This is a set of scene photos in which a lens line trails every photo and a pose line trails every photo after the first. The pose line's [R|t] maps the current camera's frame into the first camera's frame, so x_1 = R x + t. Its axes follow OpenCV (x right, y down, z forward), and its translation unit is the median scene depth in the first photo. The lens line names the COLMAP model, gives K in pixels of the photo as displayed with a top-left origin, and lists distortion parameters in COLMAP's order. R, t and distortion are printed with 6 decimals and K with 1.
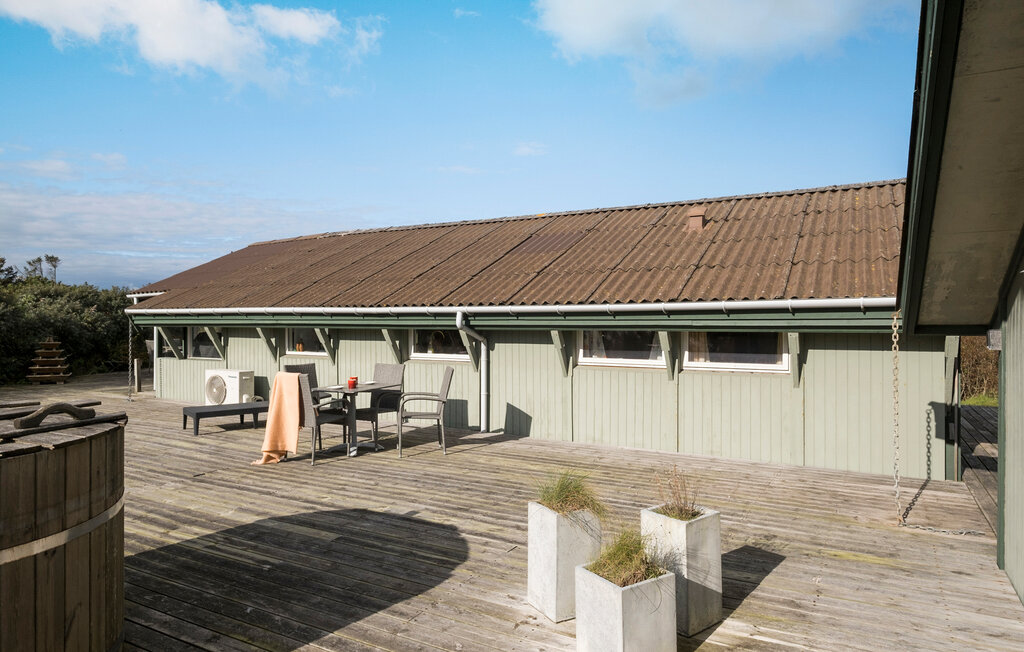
lens RADIAL K [[652.4, 0, 512.0], [0, 652.4, 326.0], [0, 0, 1]] dist [-0.000748, -0.000286]
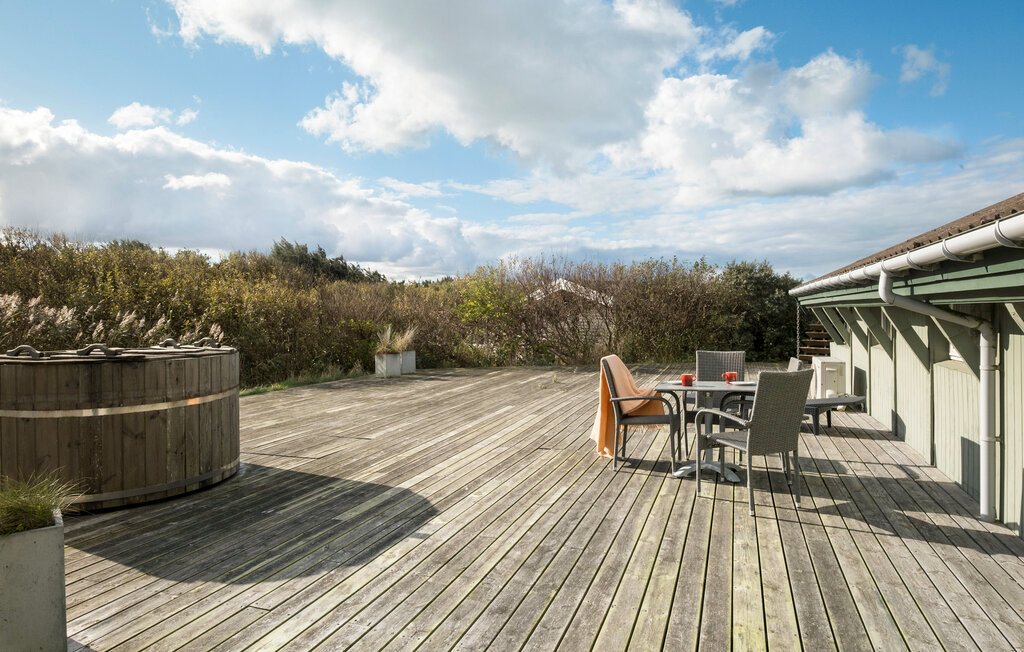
lens RADIAL K [[624.1, 0, 511.6], [0, 624.1, 310.2], [0, 0, 1]] dist [-0.005159, -0.001003]
pose [[0.164168, -0.000601, -0.986432, 0.644427], [-0.002673, 0.999996, -0.001054, 0.015701], [0.986429, 0.002809, 0.164166, 1.043499]]
